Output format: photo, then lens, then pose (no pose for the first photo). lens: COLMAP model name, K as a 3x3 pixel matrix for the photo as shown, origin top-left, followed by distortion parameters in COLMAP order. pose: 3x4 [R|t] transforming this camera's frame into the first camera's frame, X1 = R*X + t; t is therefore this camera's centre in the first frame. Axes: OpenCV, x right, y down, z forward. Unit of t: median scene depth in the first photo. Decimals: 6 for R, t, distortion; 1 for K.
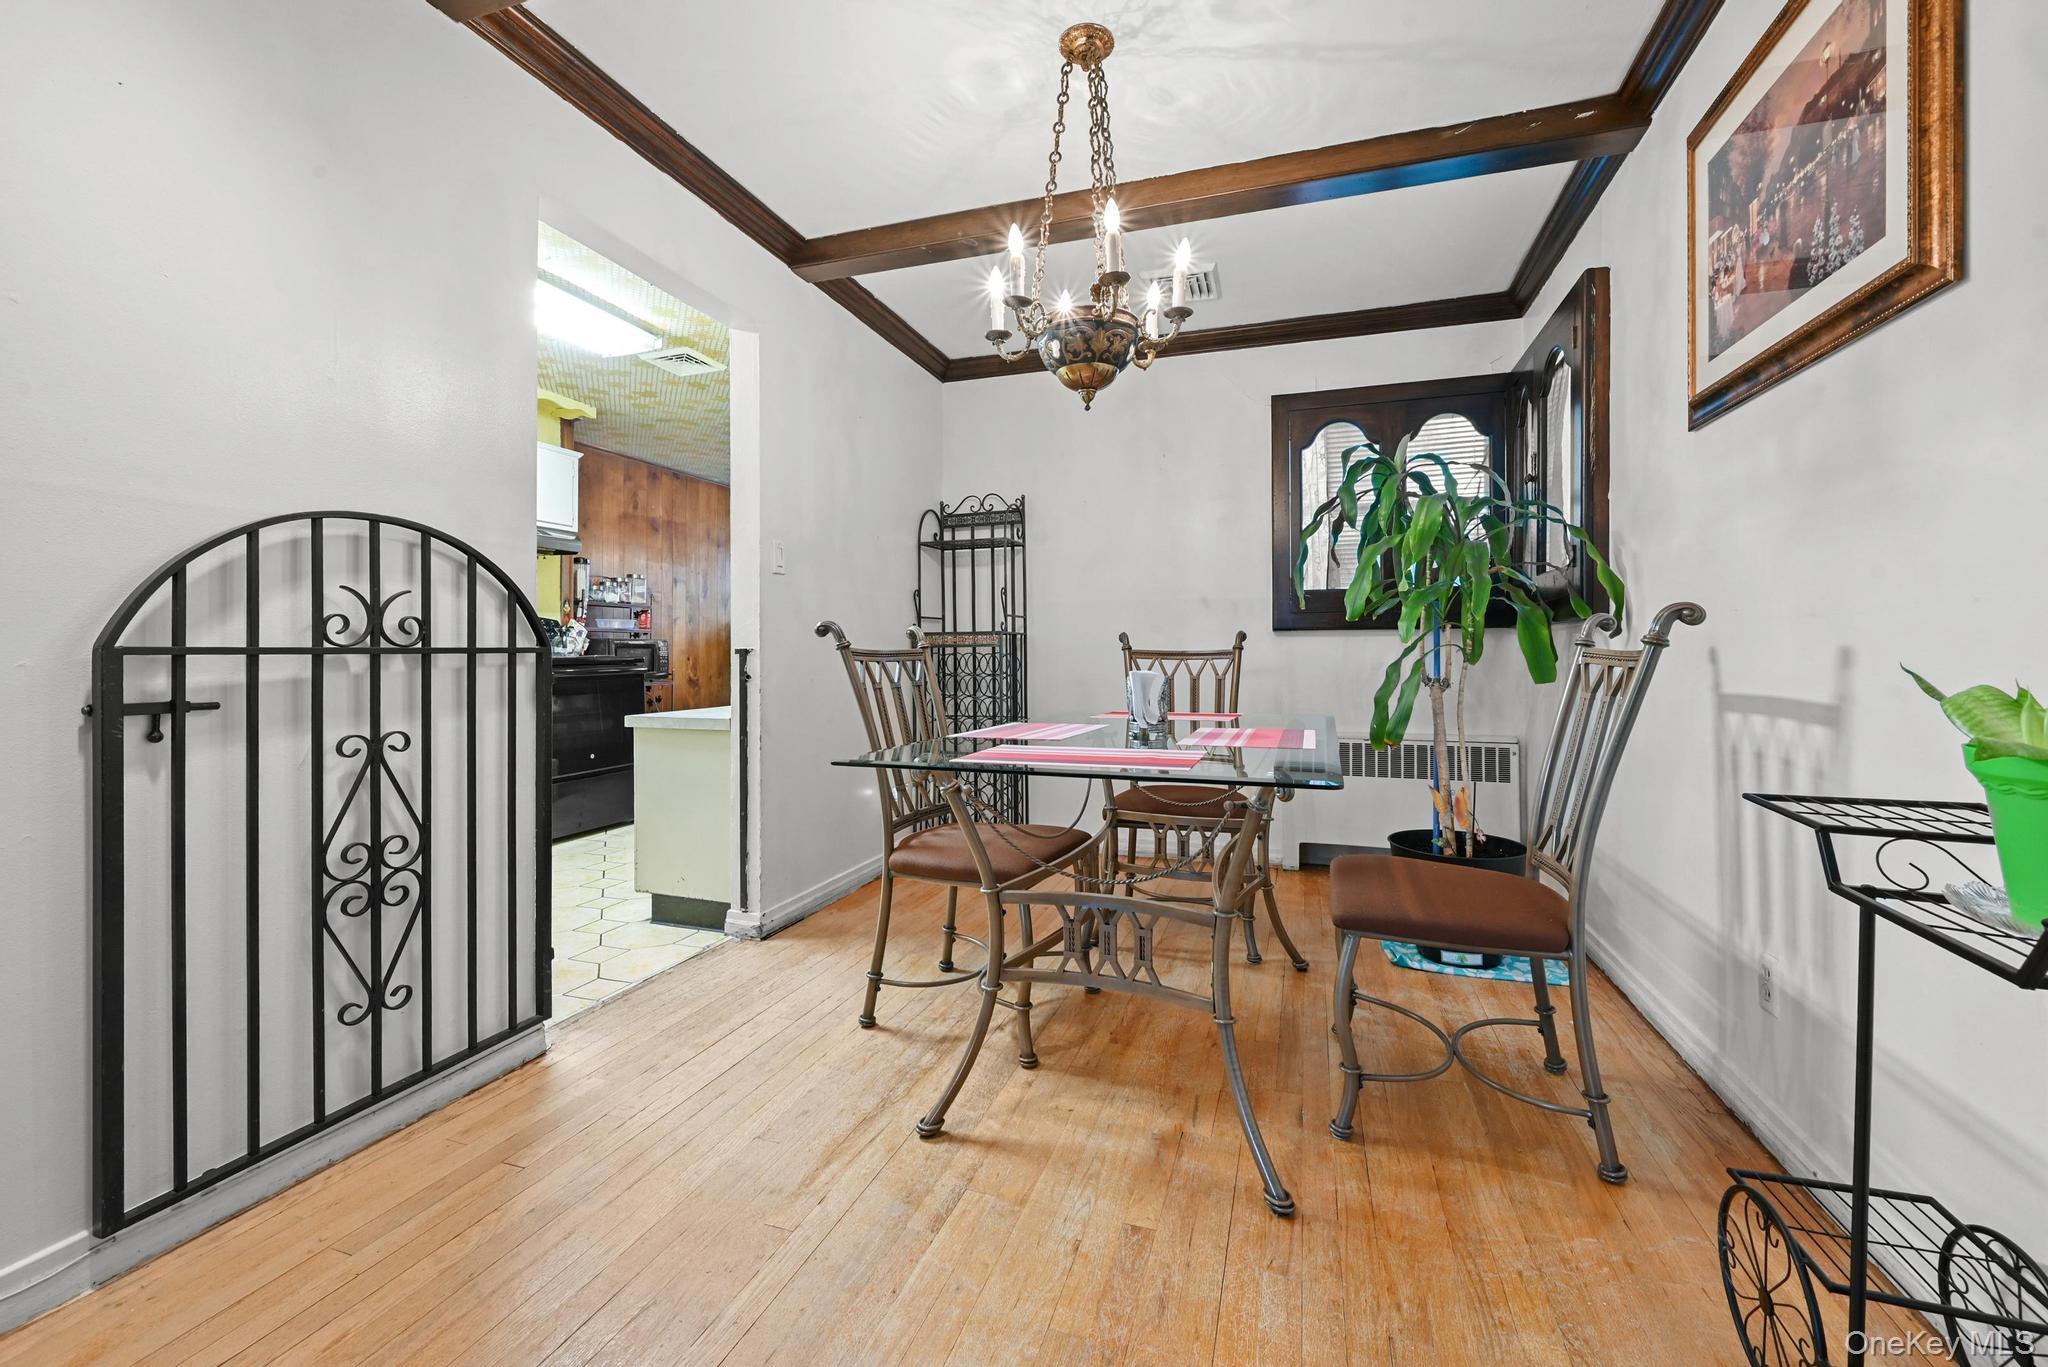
lens RADIAL K [[822.9, 0, 1025.3], [0, 822.9, 650.4], [0, 0, 1]] dist [-0.000538, 0.000376]
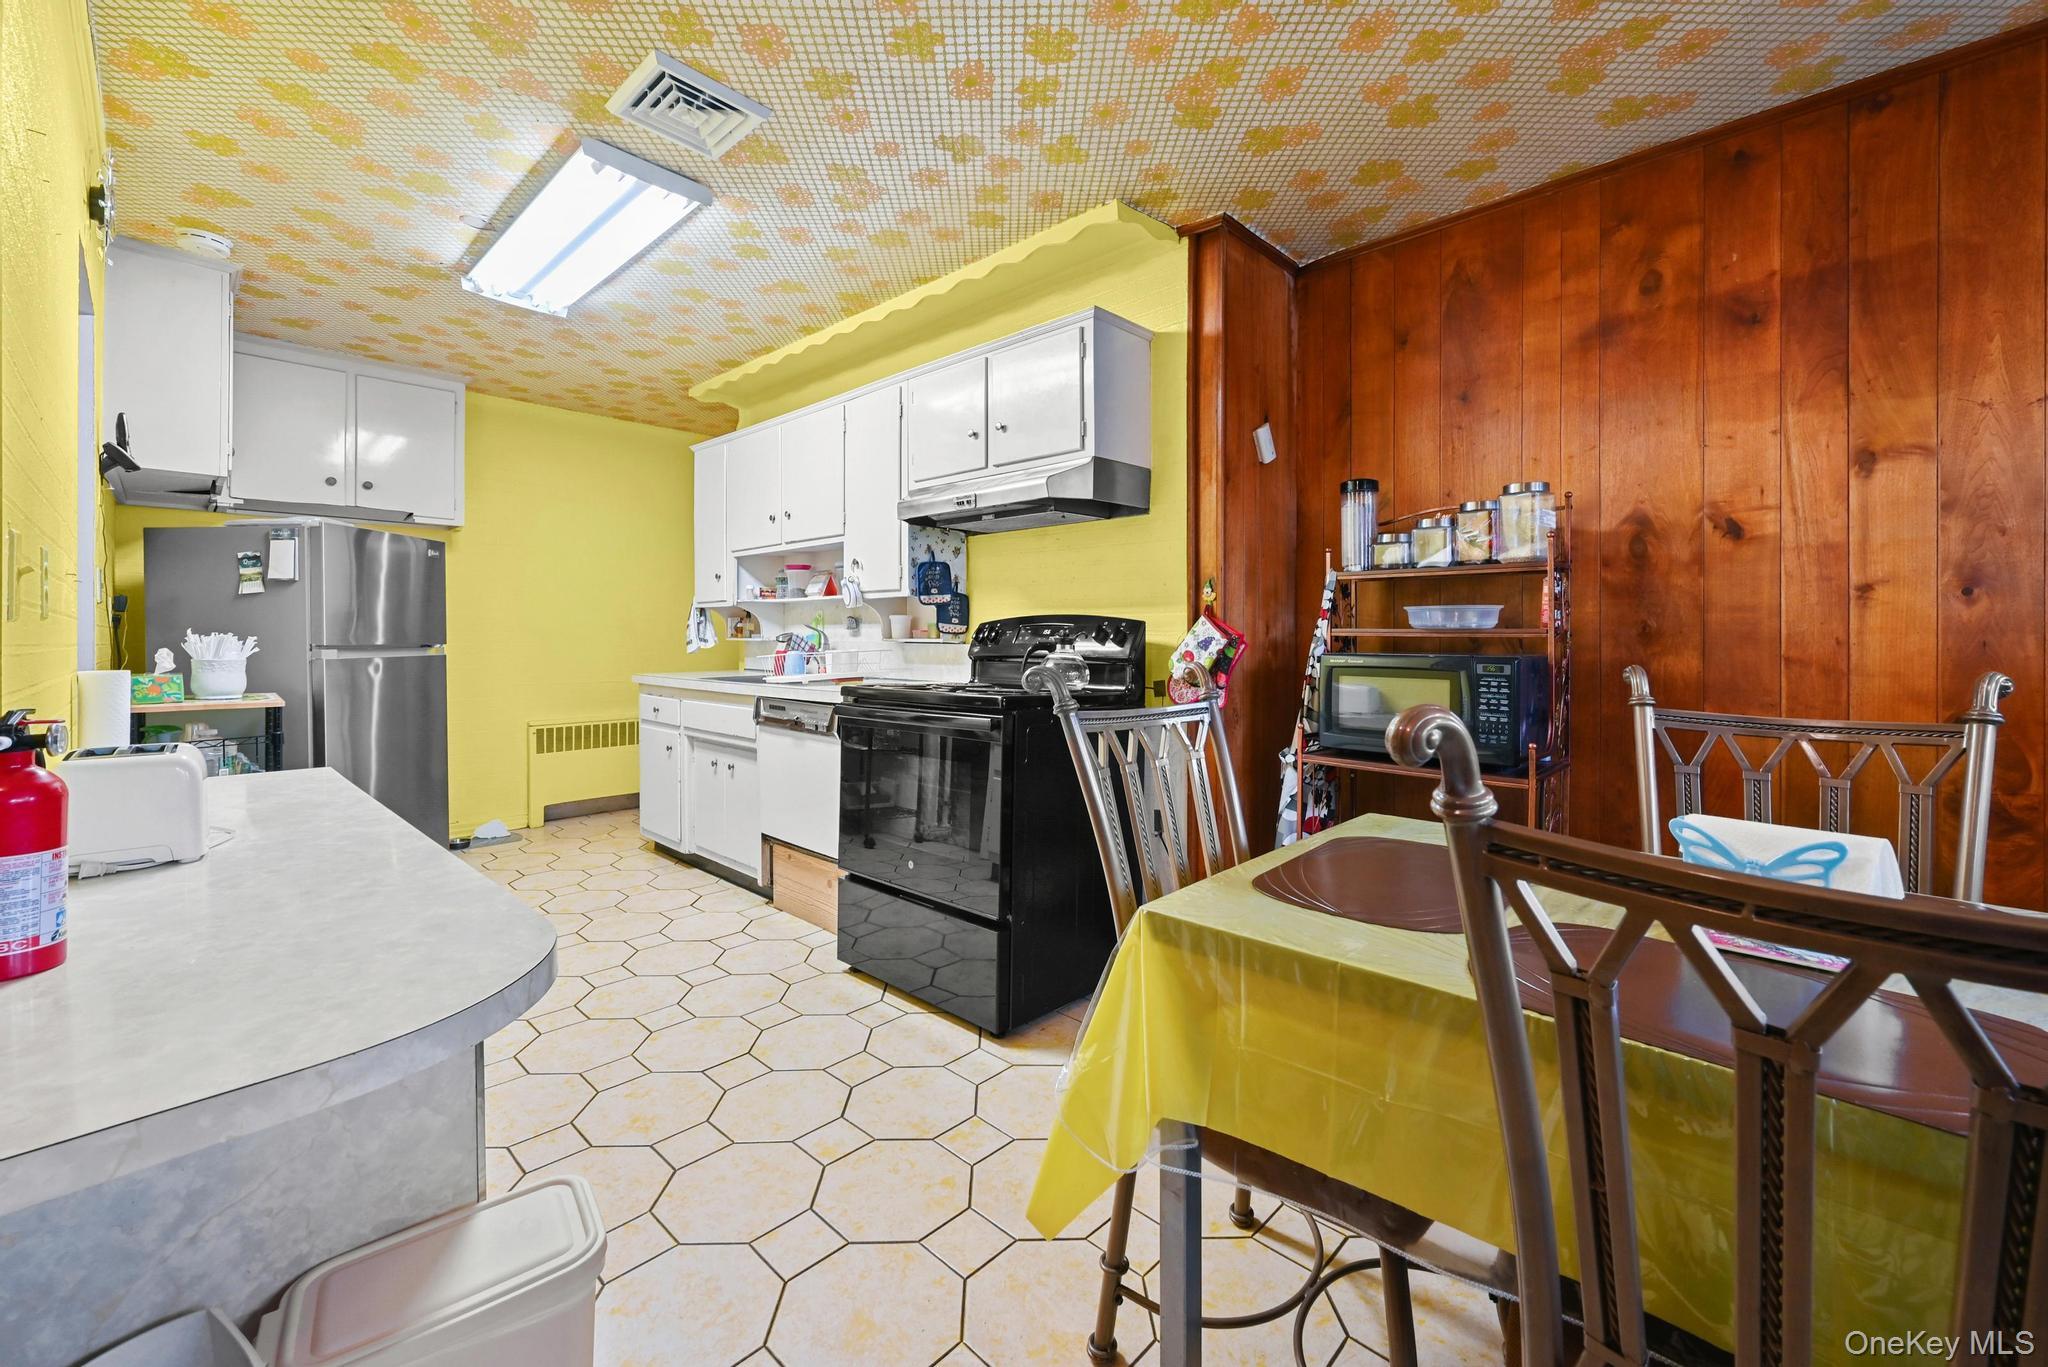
lens RADIAL K [[822.9, 0, 1026.2], [0, 822.9, 642.7], [0, 0, 1]] dist [-0.000538, 0.000376]
pose [[-0.419210, 0.002456, -0.907886, -0.031805], [-0.003994, 0.999982, 0.004549, -0.020245], [0.907880, 0.005533, -0.419193, 0.982781]]
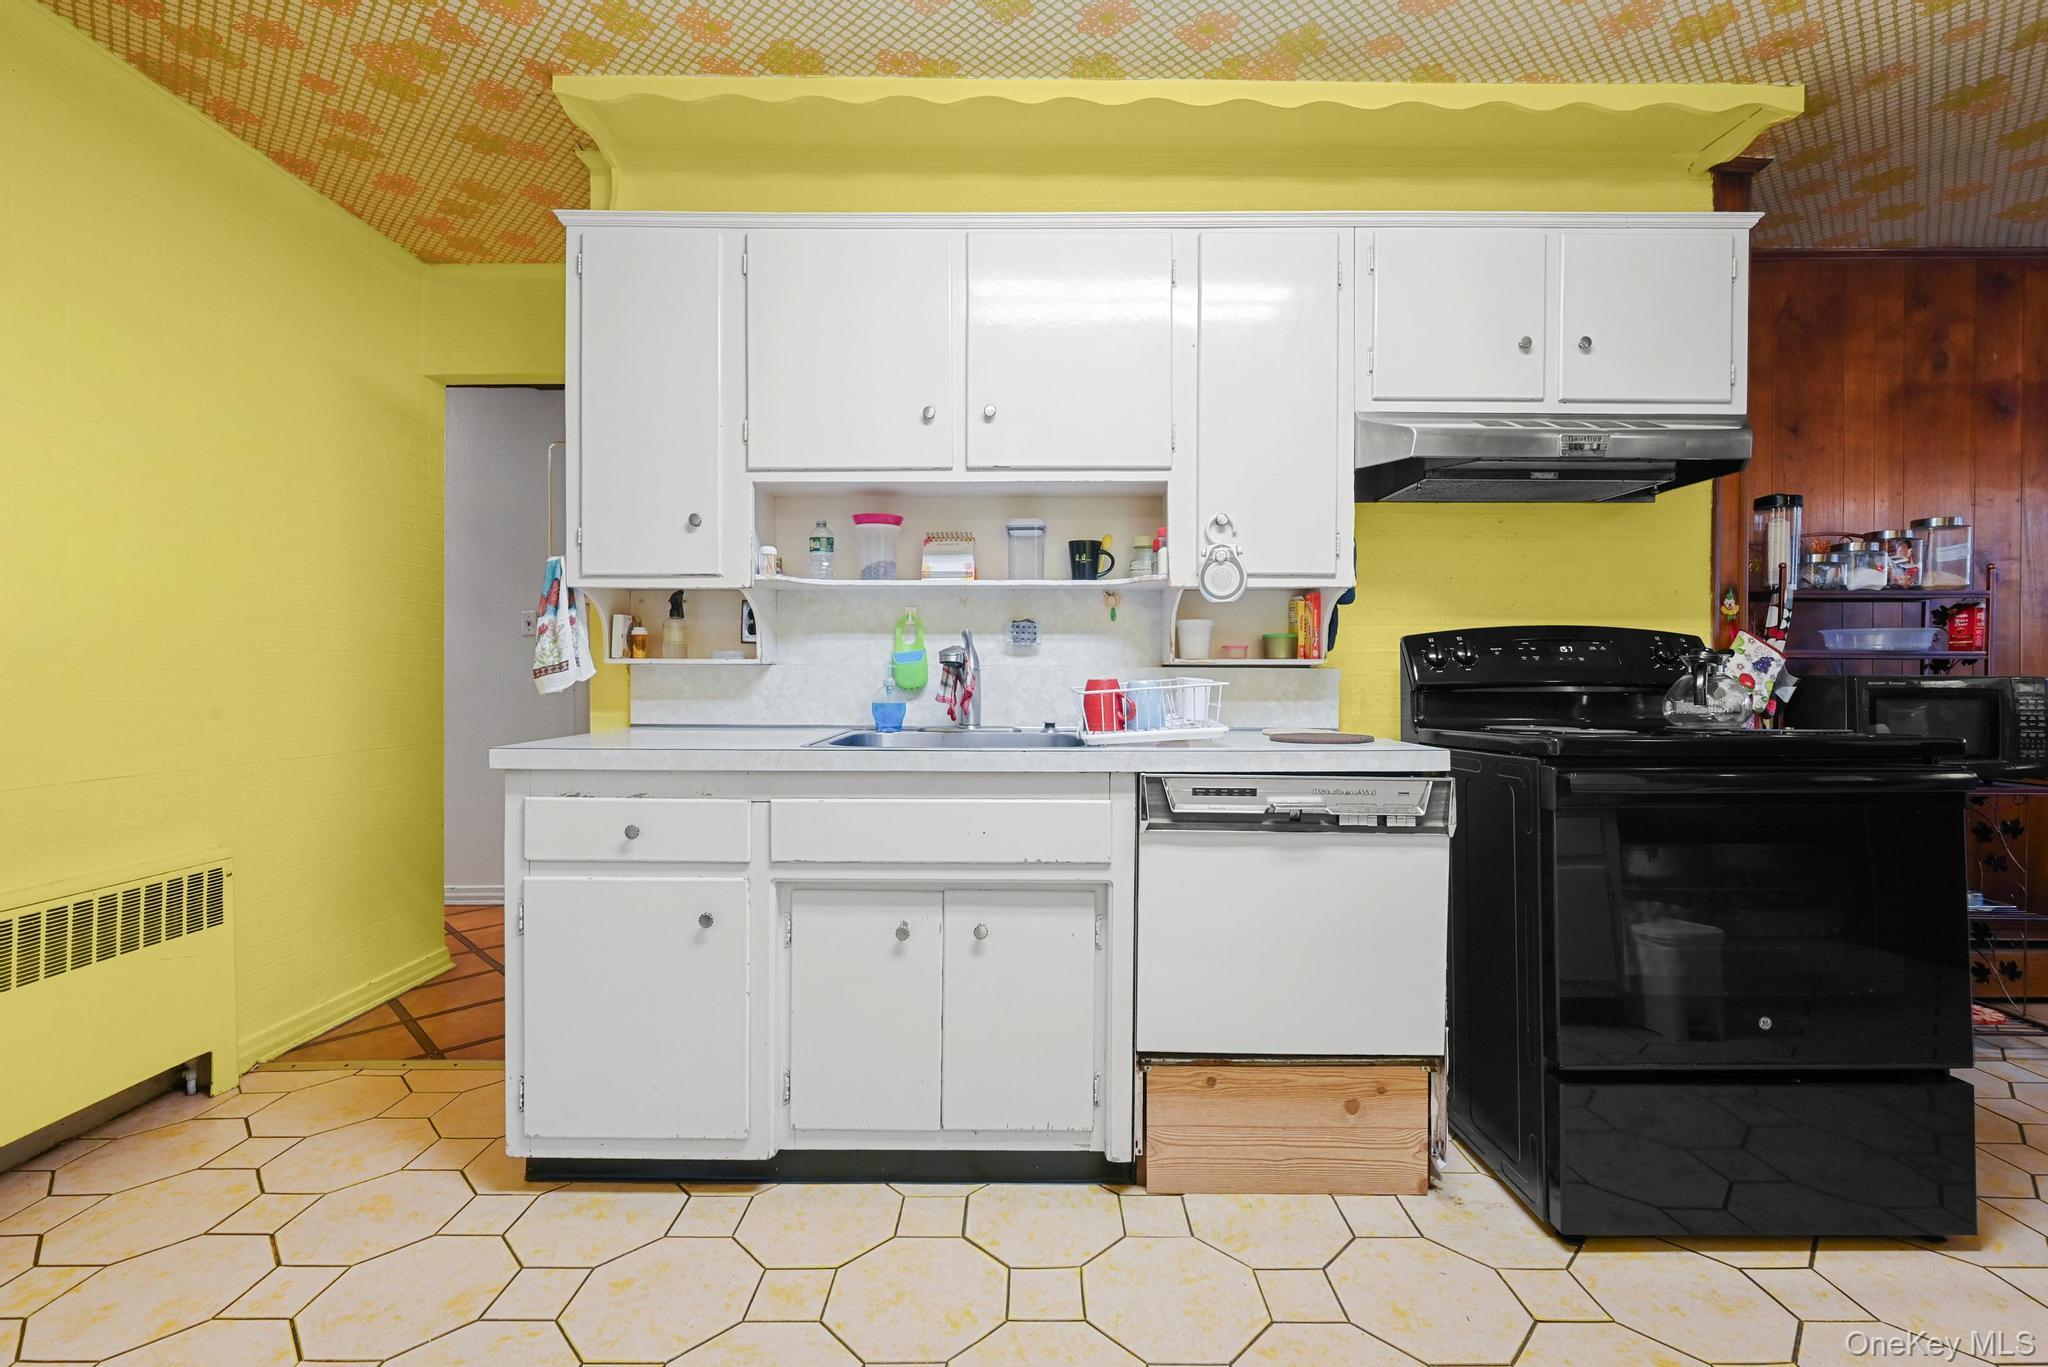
lens RADIAL K [[881.8, 0, 1025.4], [0, 881.8, 680.1], [0, 0, 1]] dist [0.001430, -0.000078]
pose [[0.317444, 0.003030, -0.948272, -0.204306], [-0.001499, 0.999995, 0.002693, -0.011799], [0.948276, 0.000567, 0.317447, 0.437869]]
